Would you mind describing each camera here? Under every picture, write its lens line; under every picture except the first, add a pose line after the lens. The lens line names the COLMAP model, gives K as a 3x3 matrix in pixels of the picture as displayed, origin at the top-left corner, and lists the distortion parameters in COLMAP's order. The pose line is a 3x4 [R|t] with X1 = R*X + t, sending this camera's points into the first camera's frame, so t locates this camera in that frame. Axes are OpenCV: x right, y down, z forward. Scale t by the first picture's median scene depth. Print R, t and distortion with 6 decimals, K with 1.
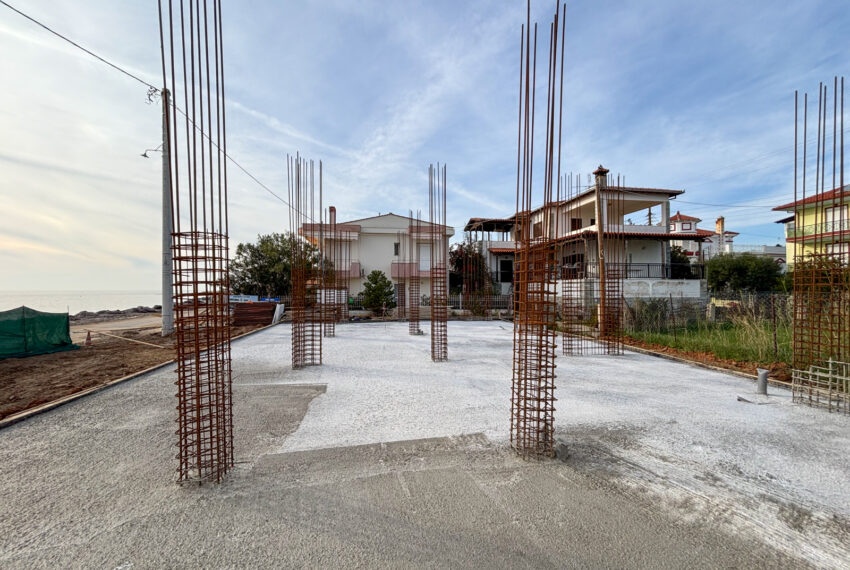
lens RADIAL K [[342.6, 0, 422.9], [0, 342.6, 283.6], [0, 0, 1]] dist [0.003679, -0.000262]
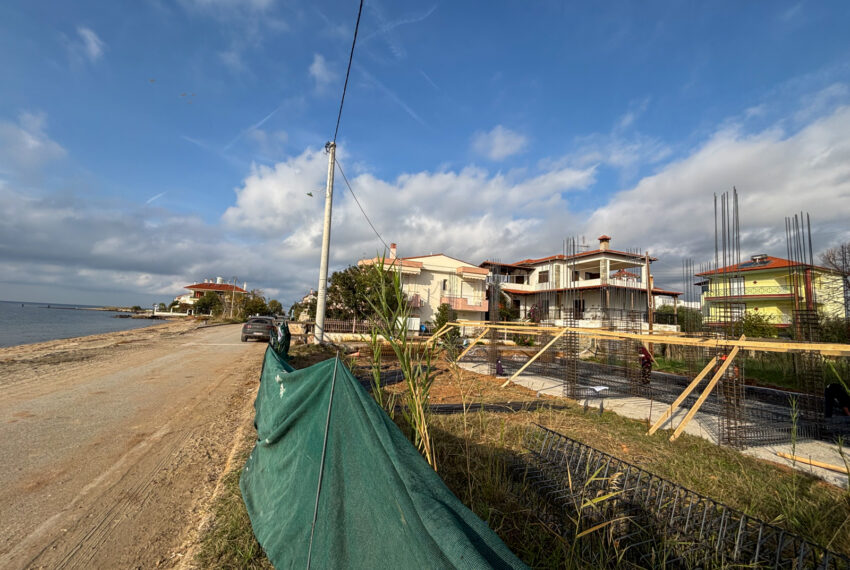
lens RADIAL K [[343.0, 0, 426.1], [0, 343.0, 284.2], [0, 0, 1]] dist [0.000557, 0.000077]
pose [[0.972212, 0.073644, 0.222219, -0.510018], [-0.054686, 0.994412, -0.090301, 0.005587], [-0.227627, 0.075639, 0.970806, -0.137533]]
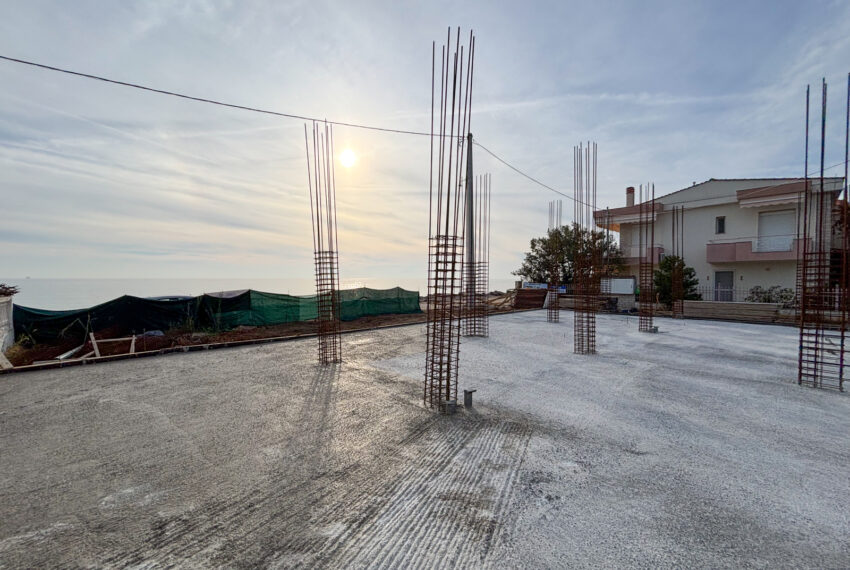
lens RADIAL K [[343.0, 0, 426.1], [0, 343.0, 284.2], [0, 0, 1]] dist [0.000557, 0.000077]
pose [[0.559904, 0.014429, -0.828432, 0.246716], [0.012665, 0.999582, 0.025970, 0.001922], [0.828461, -0.025033, 0.559487, 0.047132]]
